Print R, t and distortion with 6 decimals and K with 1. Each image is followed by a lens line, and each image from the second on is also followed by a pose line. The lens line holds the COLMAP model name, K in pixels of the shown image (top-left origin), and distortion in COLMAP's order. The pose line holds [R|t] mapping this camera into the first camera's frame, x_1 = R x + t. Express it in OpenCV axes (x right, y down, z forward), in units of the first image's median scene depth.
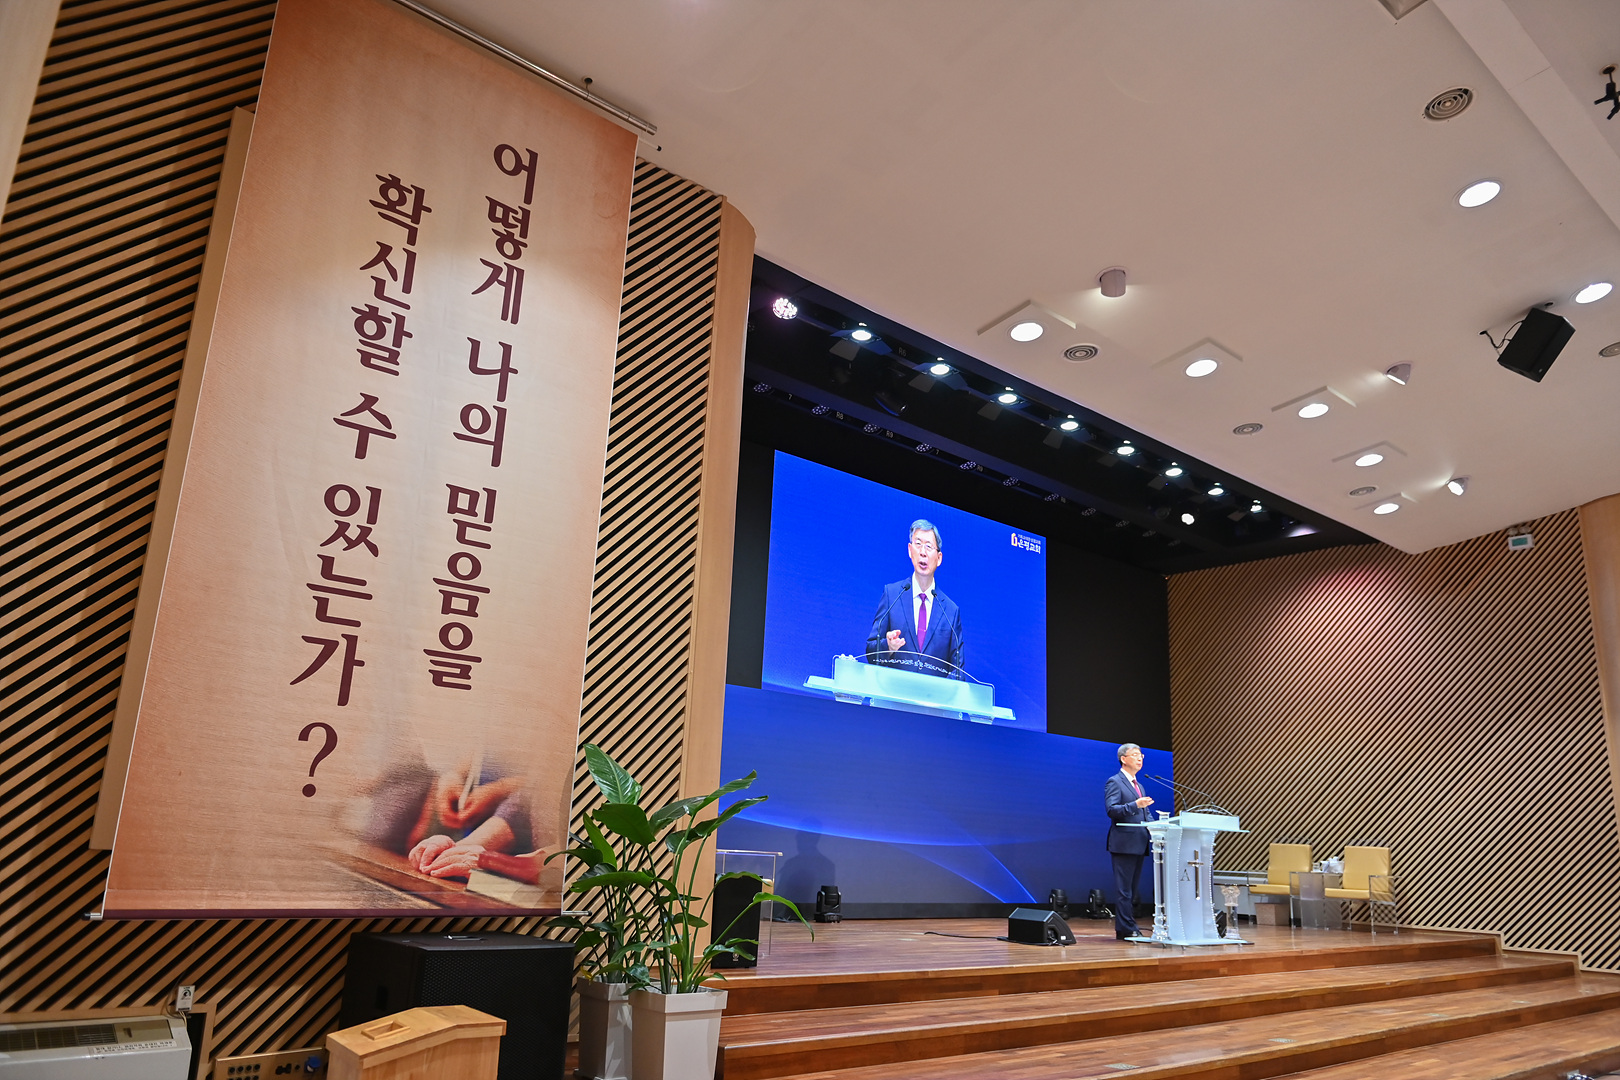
lens RADIAL K [[1125.0, 0, 848.6], [0, 1125.0, 565.6], [0, 0, 1]] dist [-0.010475, 0.008804]
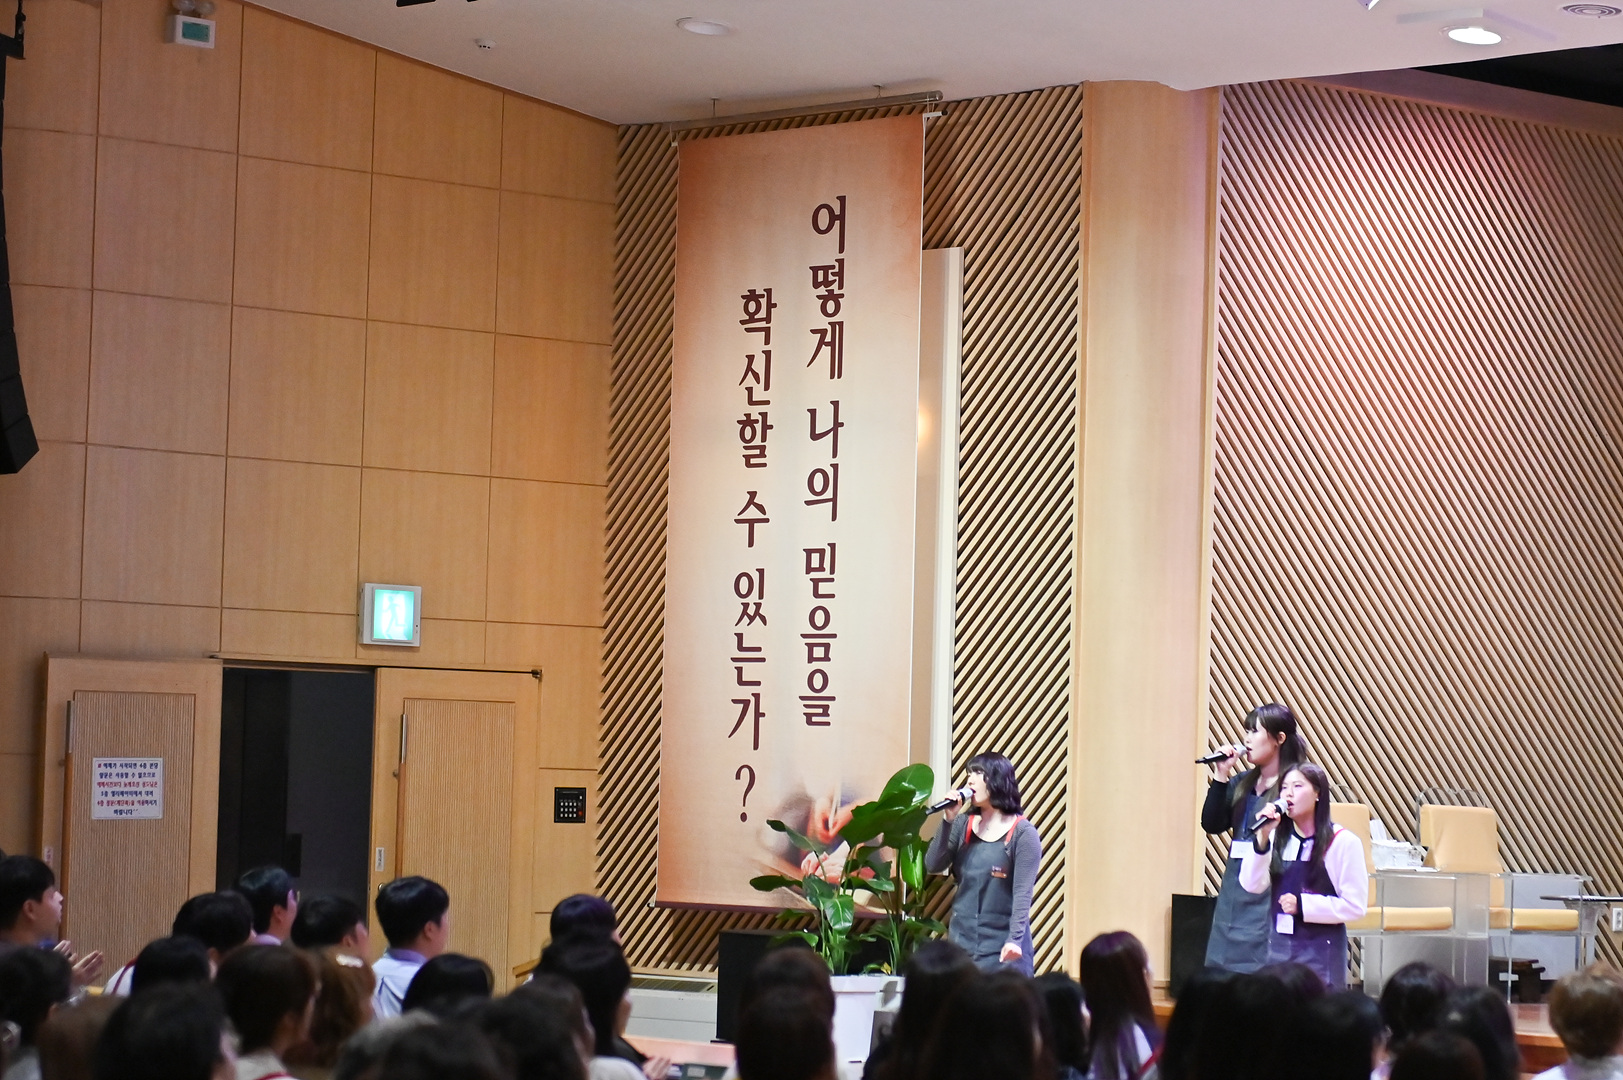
lens RADIAL K [[5118.1, 0, 808.9], [0, 5118.1, 541.3], [0, 0, 1]] dist [0.034229, 0.000000]
pose [[0.021086, -0.091042, -0.995624, 4.865262], [0.212920, 0.973409, -0.084502, 0.363556], [0.976842, -0.210207, 0.039910, 0.810959]]
